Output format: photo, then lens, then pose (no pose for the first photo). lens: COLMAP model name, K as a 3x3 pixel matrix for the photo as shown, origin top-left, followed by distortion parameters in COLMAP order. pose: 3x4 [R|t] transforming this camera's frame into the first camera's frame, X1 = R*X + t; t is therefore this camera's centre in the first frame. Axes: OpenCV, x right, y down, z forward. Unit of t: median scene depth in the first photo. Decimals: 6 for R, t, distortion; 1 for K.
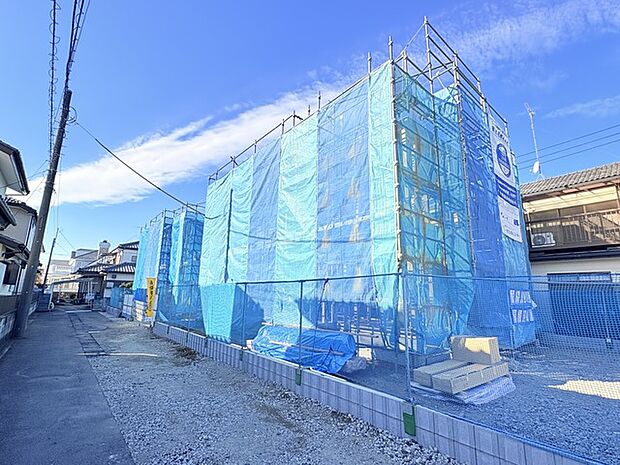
lens RADIAL K [[297.0, 0, 309.1], [0, 297.0, 233.9], [0, 0, 1]] dist [-0.002114, -0.000191]
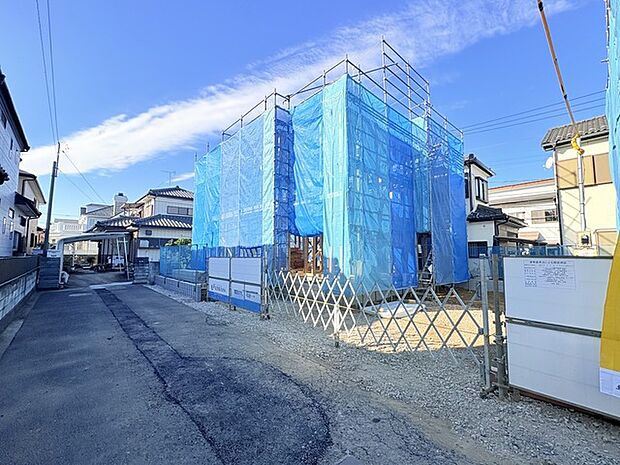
lens RADIAL K [[266.9, 0, 311.5], [0, 266.9, 232.1], [0, 0, 1]] dist [0.001609, 0.000102]
pose [[0.998841, -0.015654, 0.045515, -0.283506], [0.009905, 0.992248, 0.123881, 0.064613], [-0.047102, -0.123287, 0.991253, 0.326496]]
